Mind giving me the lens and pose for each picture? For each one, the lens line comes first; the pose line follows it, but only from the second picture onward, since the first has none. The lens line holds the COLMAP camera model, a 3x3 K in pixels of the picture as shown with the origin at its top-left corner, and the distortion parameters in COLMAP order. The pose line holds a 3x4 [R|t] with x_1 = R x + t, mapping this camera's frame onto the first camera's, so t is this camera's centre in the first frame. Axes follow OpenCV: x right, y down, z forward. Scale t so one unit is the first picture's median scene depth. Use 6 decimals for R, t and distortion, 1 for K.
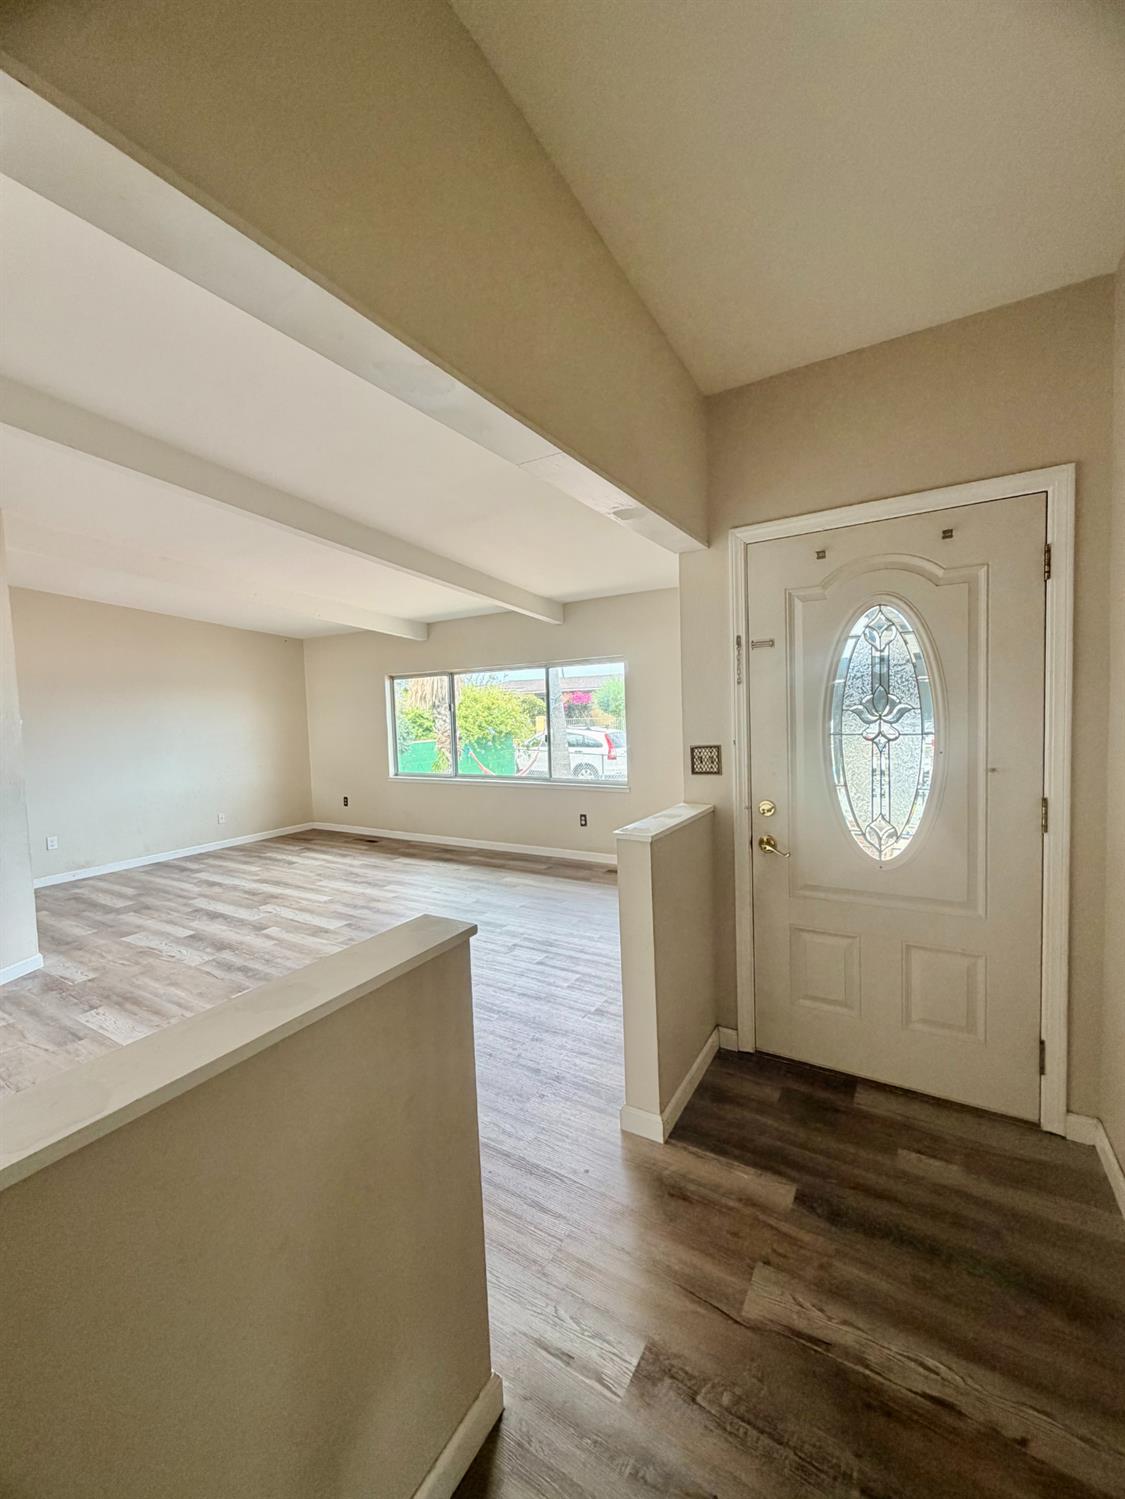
lens RADIAL K [[597.7, 0, 561.5], [0, 597.7, 750.5], [0, 0, 1]] dist [-0.002200, 0.000203]
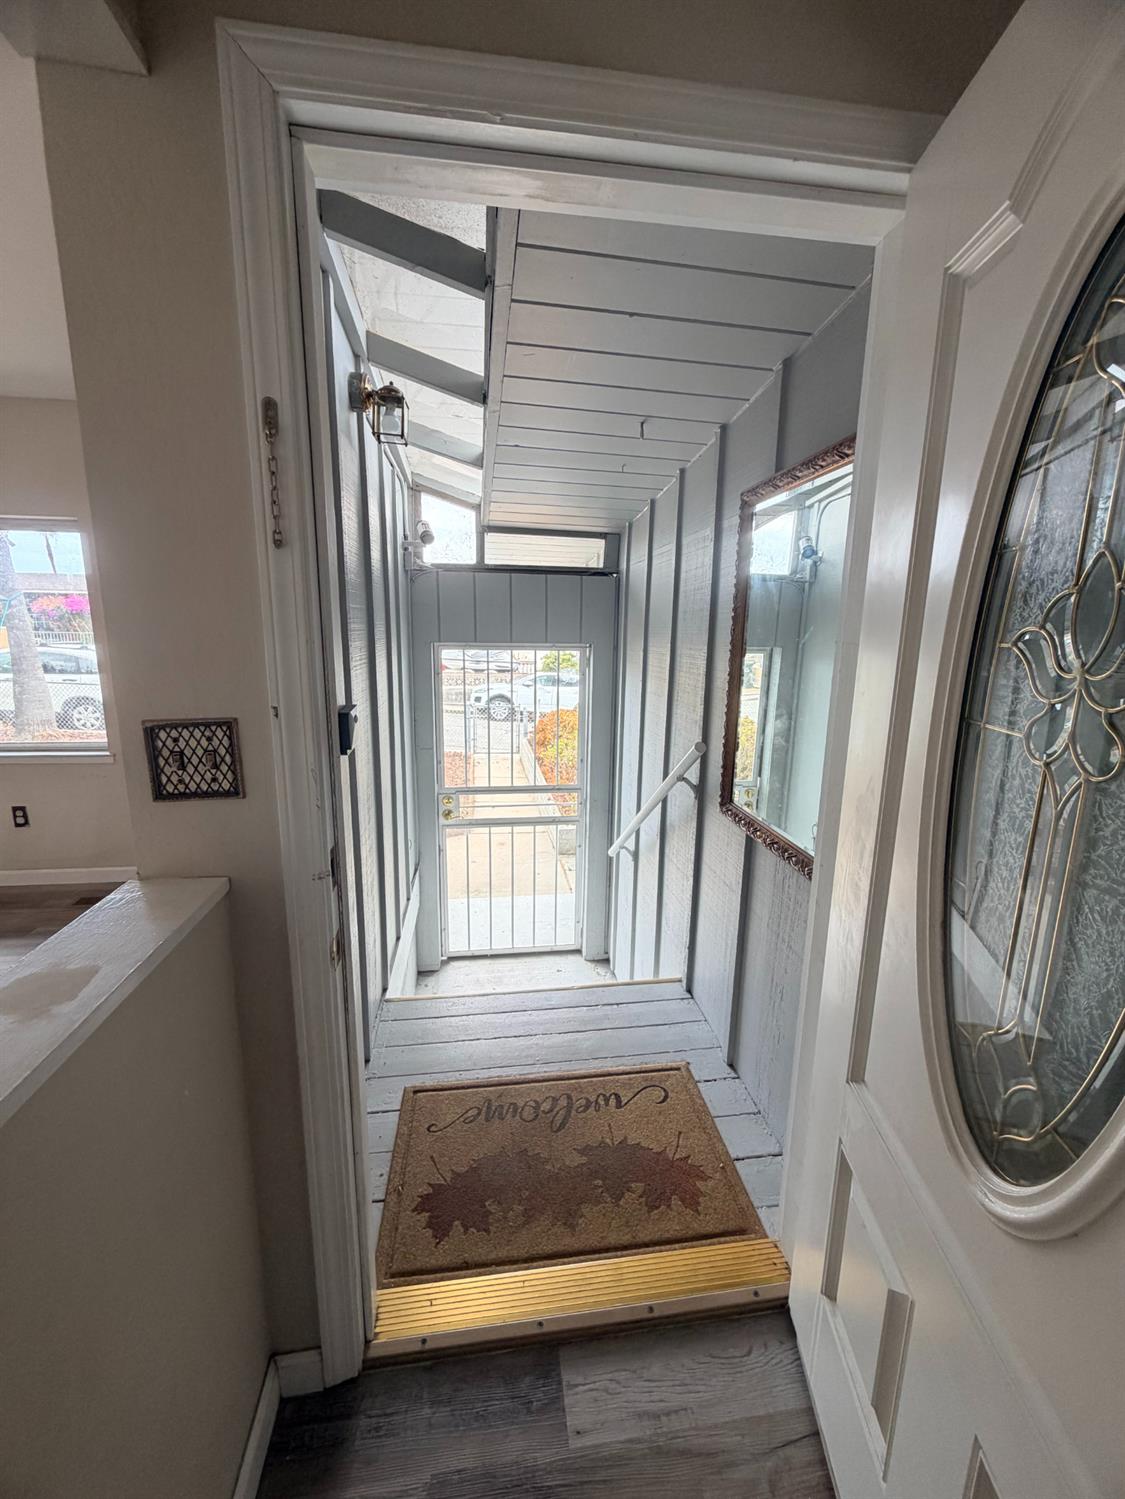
lens RADIAL K [[597.7, 0, 560.2], [0, 597.7, 752.7], [0, 0, 1]] dist [-0.002200, 0.000203]
pose [[0.775037, -0.078961, 0.626963, 0.115631], [-0.002977, 0.991695, 0.128577, -0.021693], [-0.631909, -0.101518, 0.768365, 0.362862]]
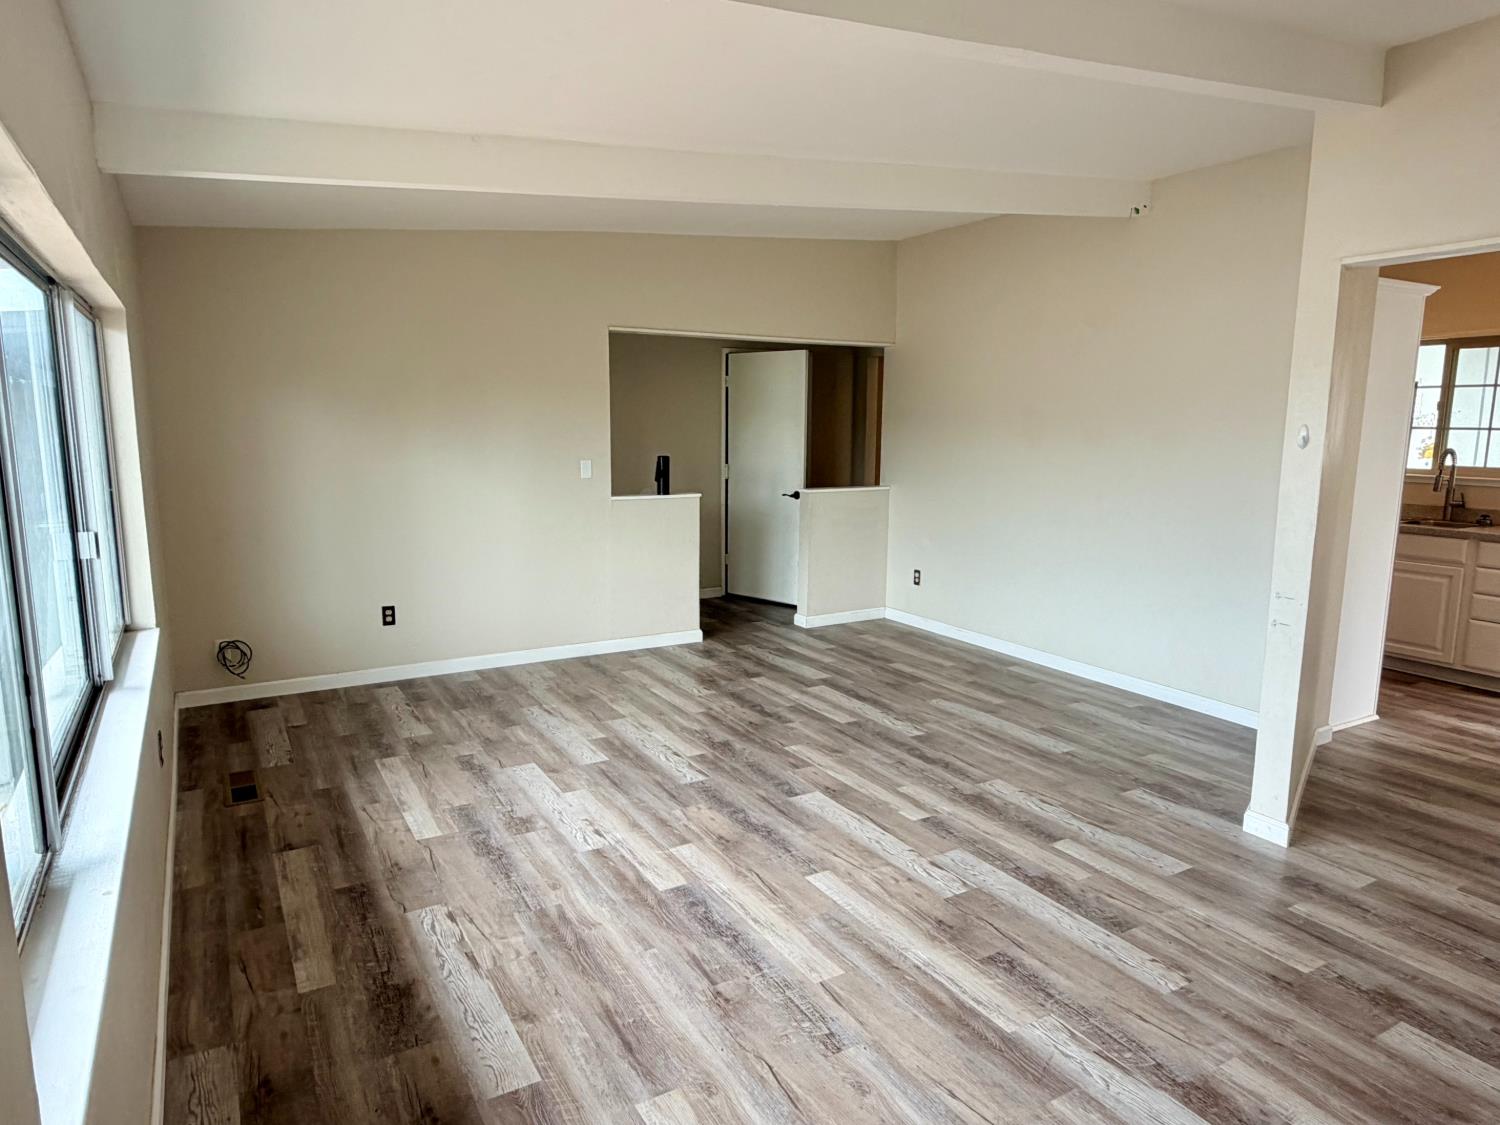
lens RADIAL K [[937.0, 0, 742.0], [0, 937.0, 564.3], [0, 0, 1]] dist [0.003037, 0.000540]
pose [[-0.880099, -0.047604, 0.472398, -0.761205], [0.053951, 0.978490, 0.199115, -0.125965], [-0.471716, 0.200727, -0.858600, 1.821799]]
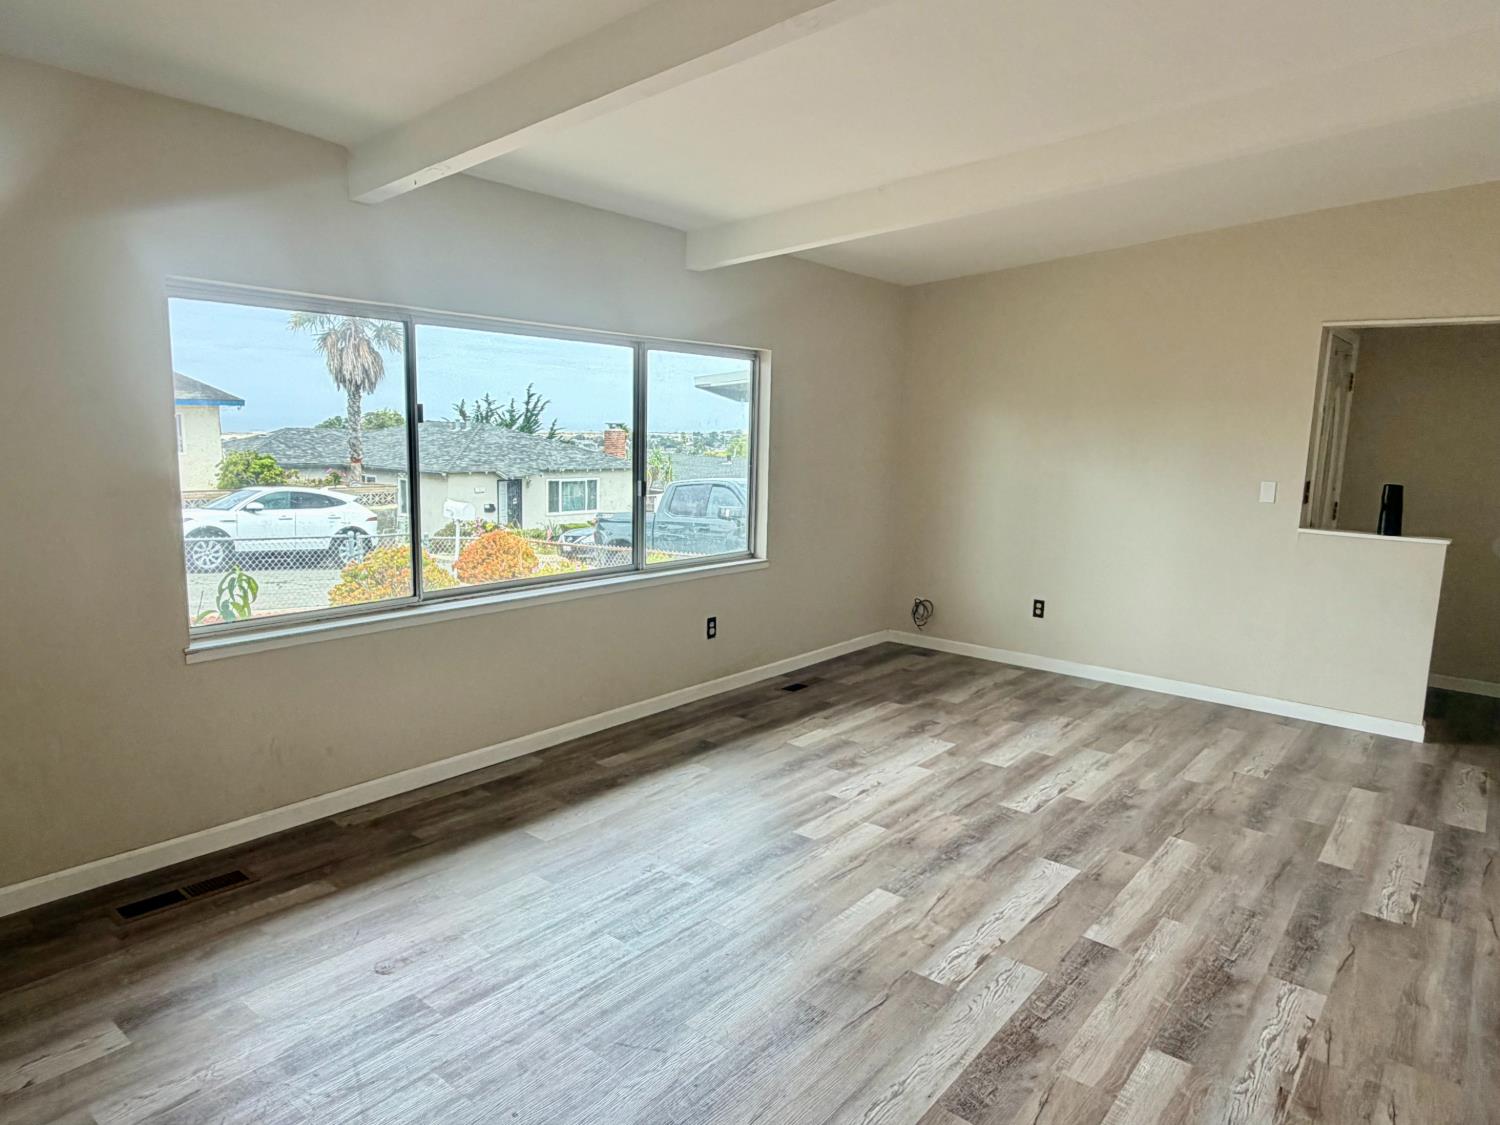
lens RADIAL K [[937.0, 0, 755.9], [0, 937.0, 559.0], [0, 0, 1]] dist [0.003037, 0.000540]
pose [[0.130462, -0.106463, 0.985721, -1.185217], [0.035326, 0.994086, 0.102691, -0.058397], [-0.990824, 0.021424, 0.133451, 1.165954]]
